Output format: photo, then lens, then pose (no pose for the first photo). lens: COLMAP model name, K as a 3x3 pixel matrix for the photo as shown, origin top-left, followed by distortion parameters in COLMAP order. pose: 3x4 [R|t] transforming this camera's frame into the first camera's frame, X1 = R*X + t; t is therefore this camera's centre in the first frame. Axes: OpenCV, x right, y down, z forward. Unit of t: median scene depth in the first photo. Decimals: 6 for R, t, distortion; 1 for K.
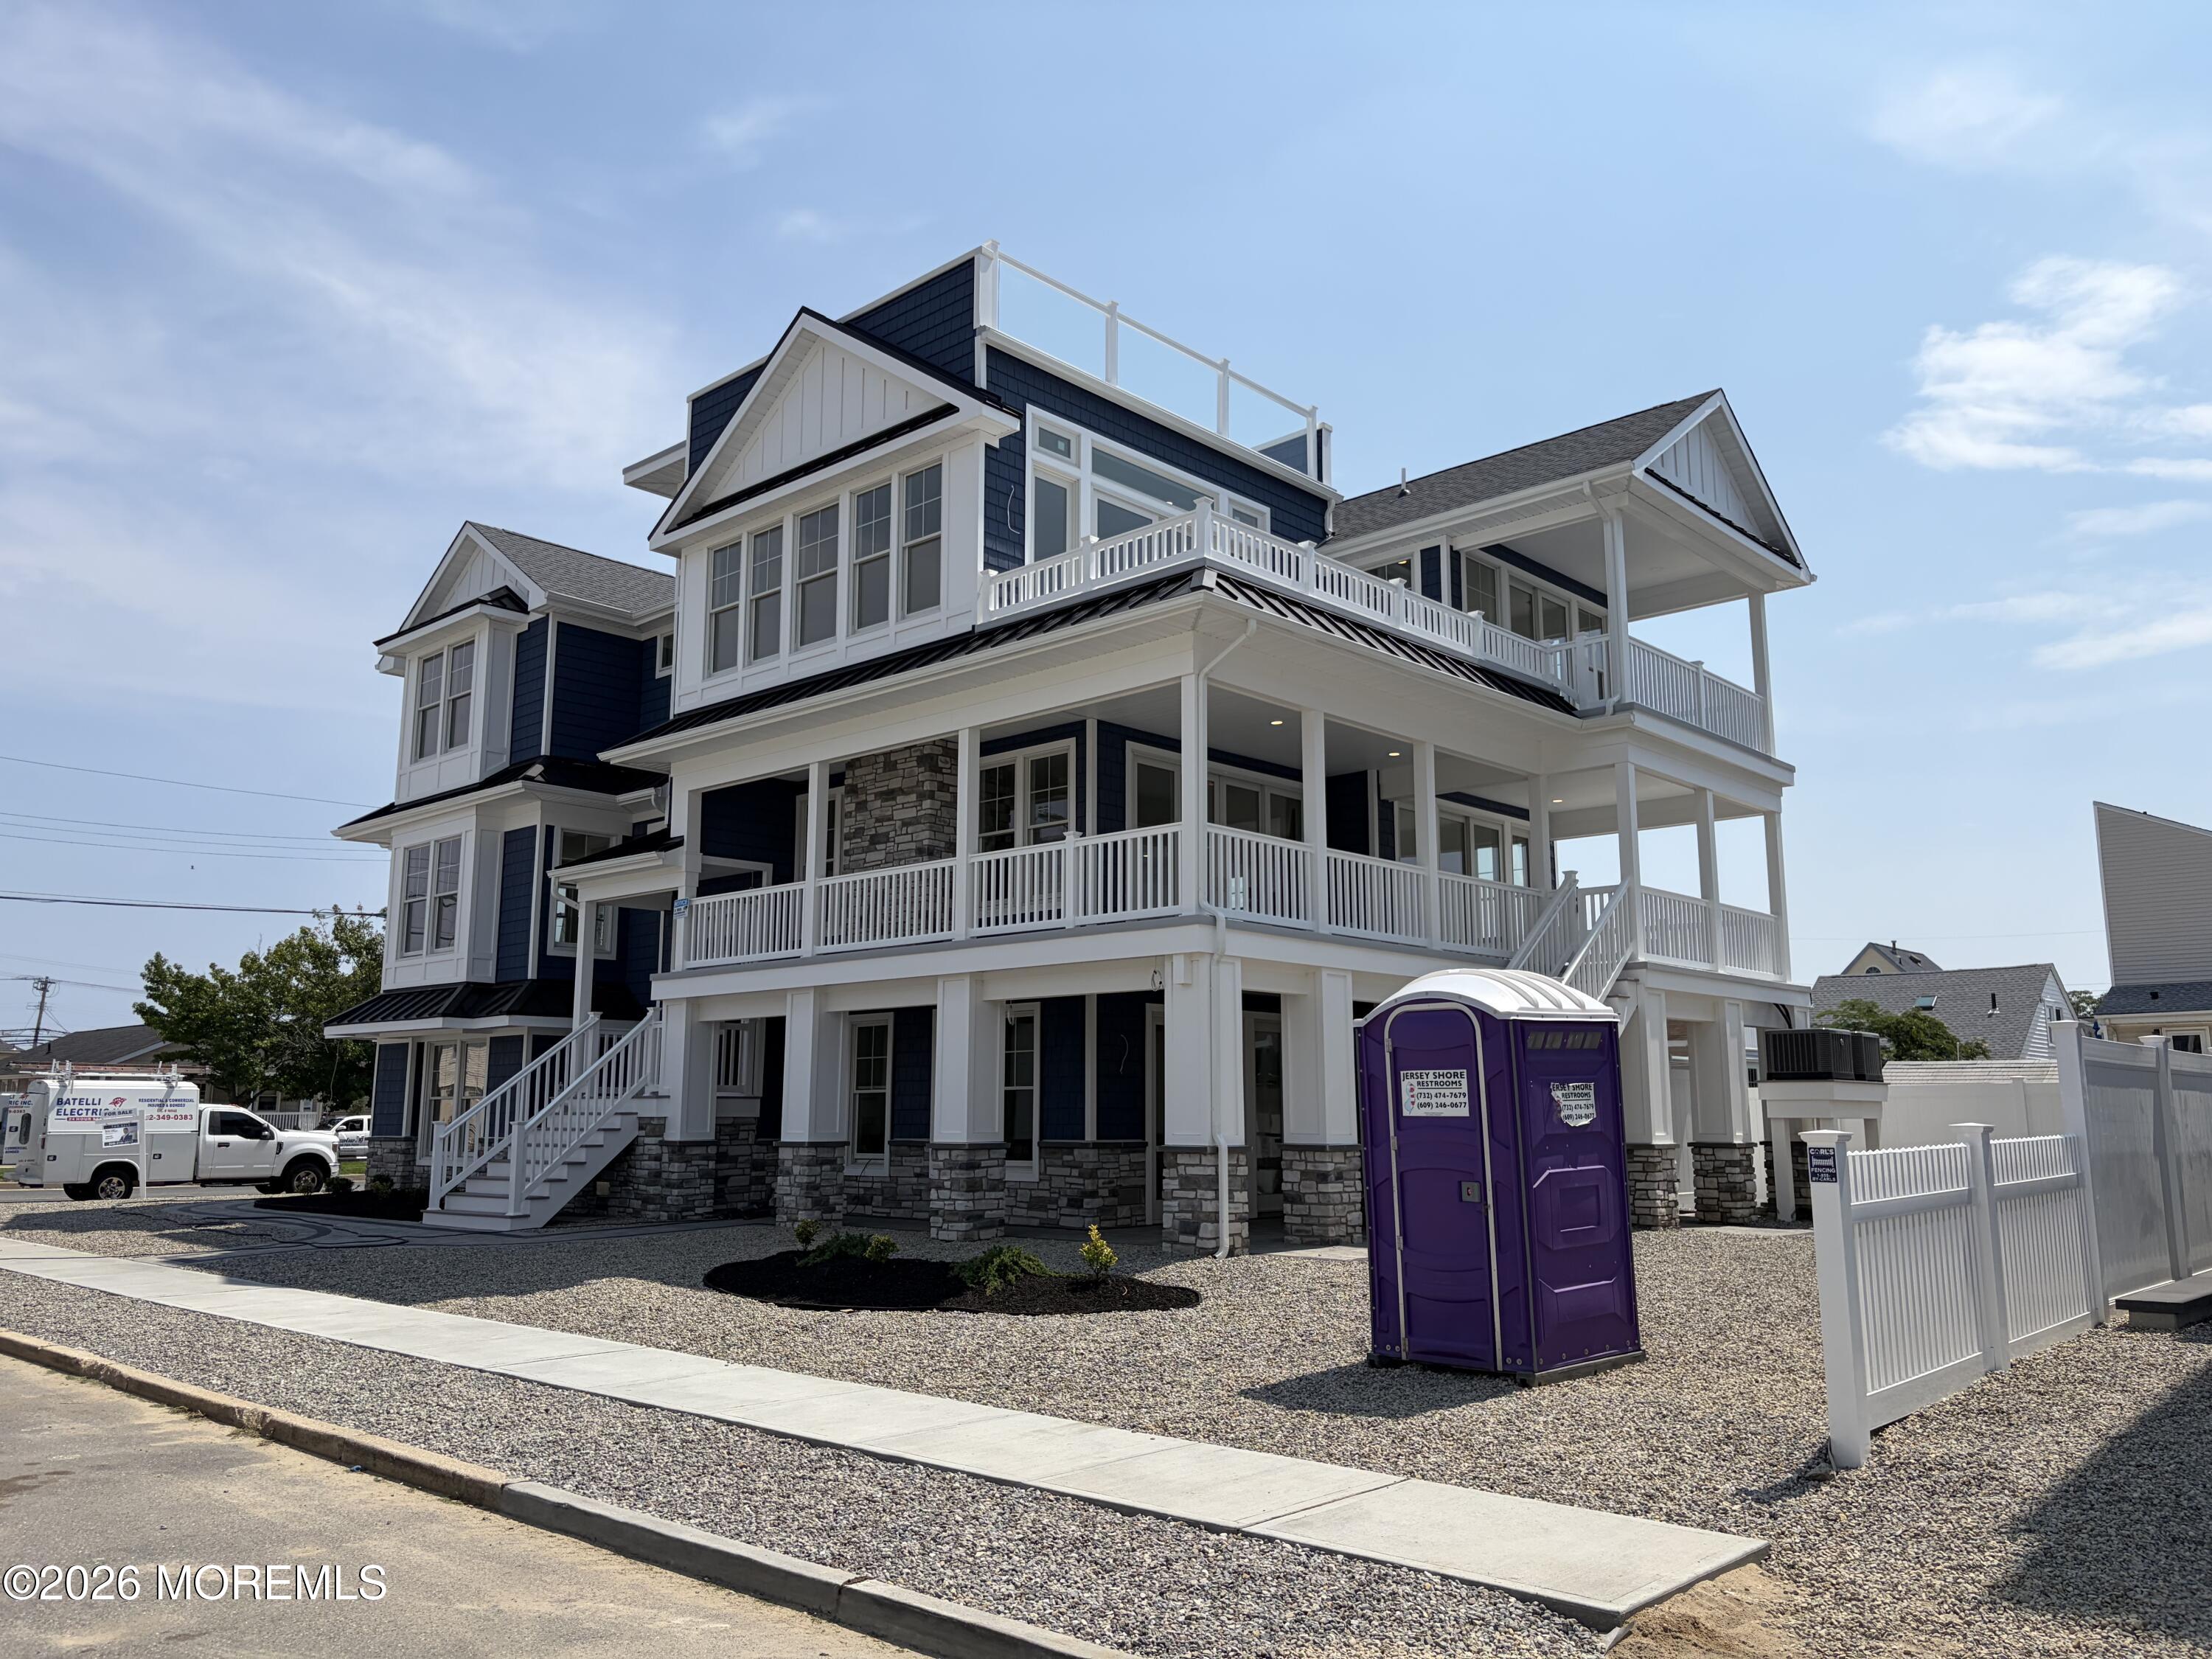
lens RADIAL K [[1702.7, 0, 1106.0], [0, 1702.7, 829.5], [0, 0, 1]] dist [0.024041, -0.004880]
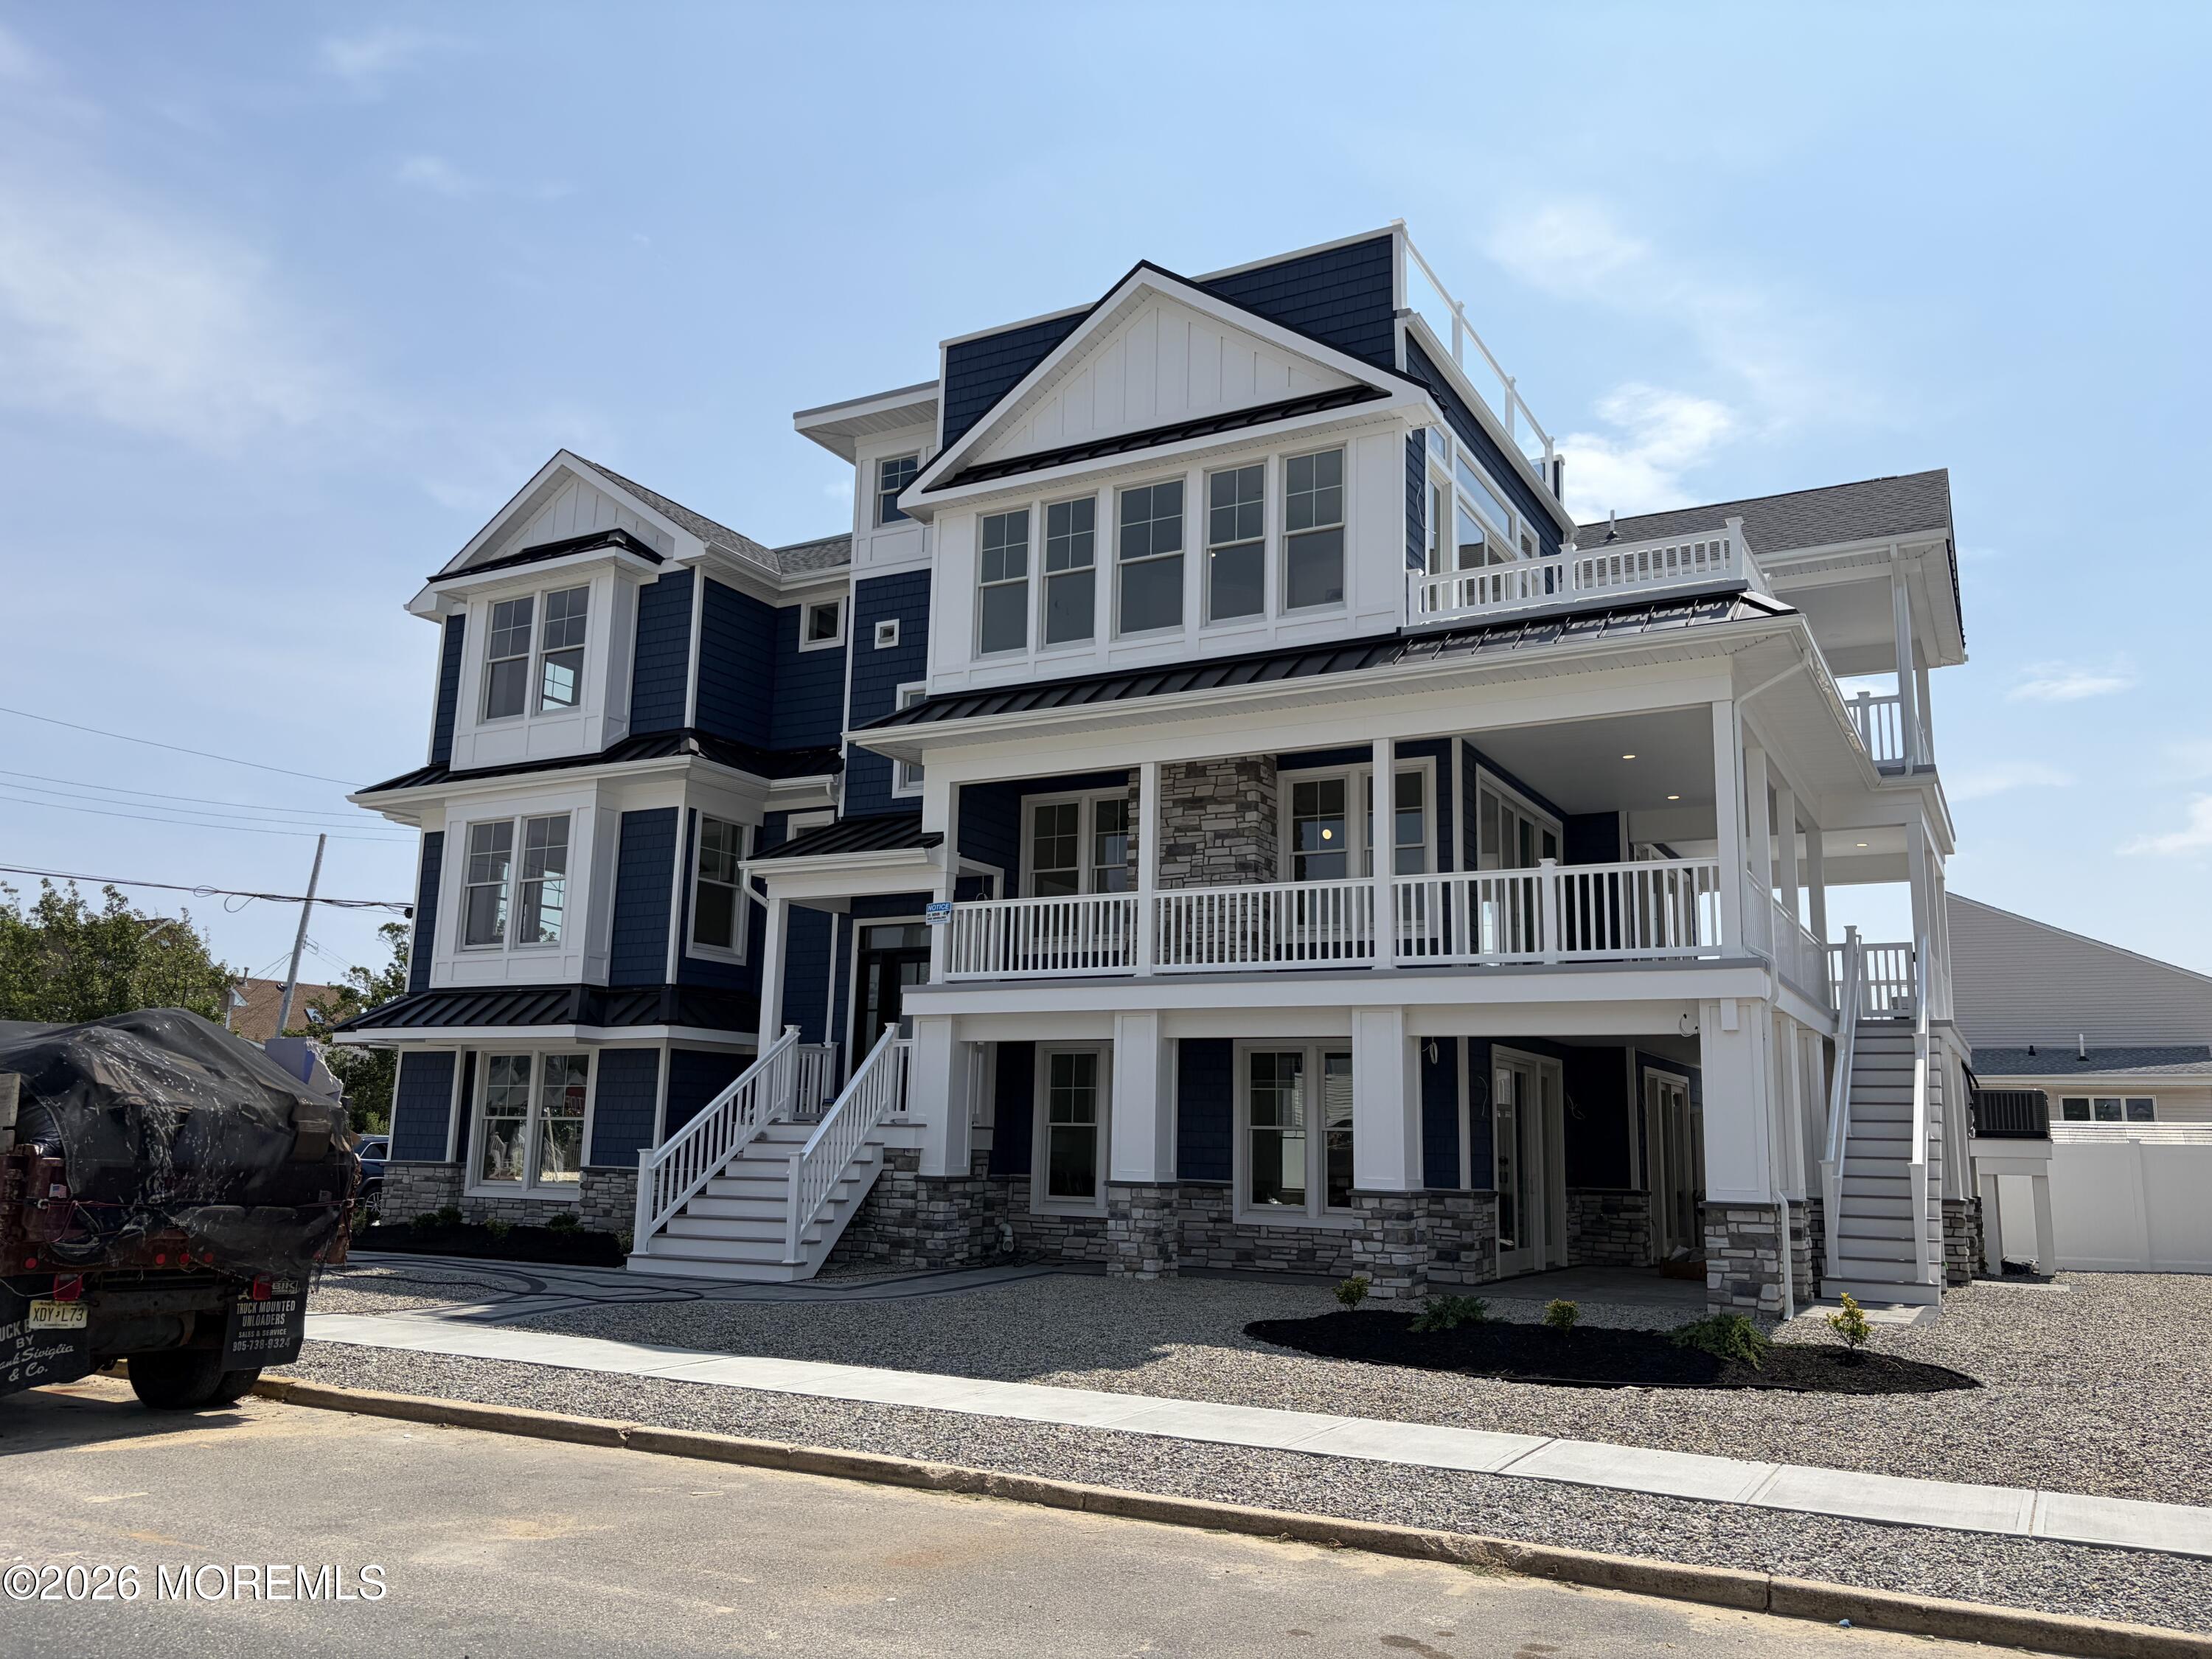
lens RADIAL K [[1697.1, 0, 1151.7], [0, 1697.1, 837.2], [0, 0, 1]] dist [0.066415, -0.060821]
pose [[0.968633, 0.065570, 0.239689, -0.365310], [-0.062854, 0.997843, -0.018965, 0.016807], [-0.240416, 0.003305, 0.970664, 0.115805]]
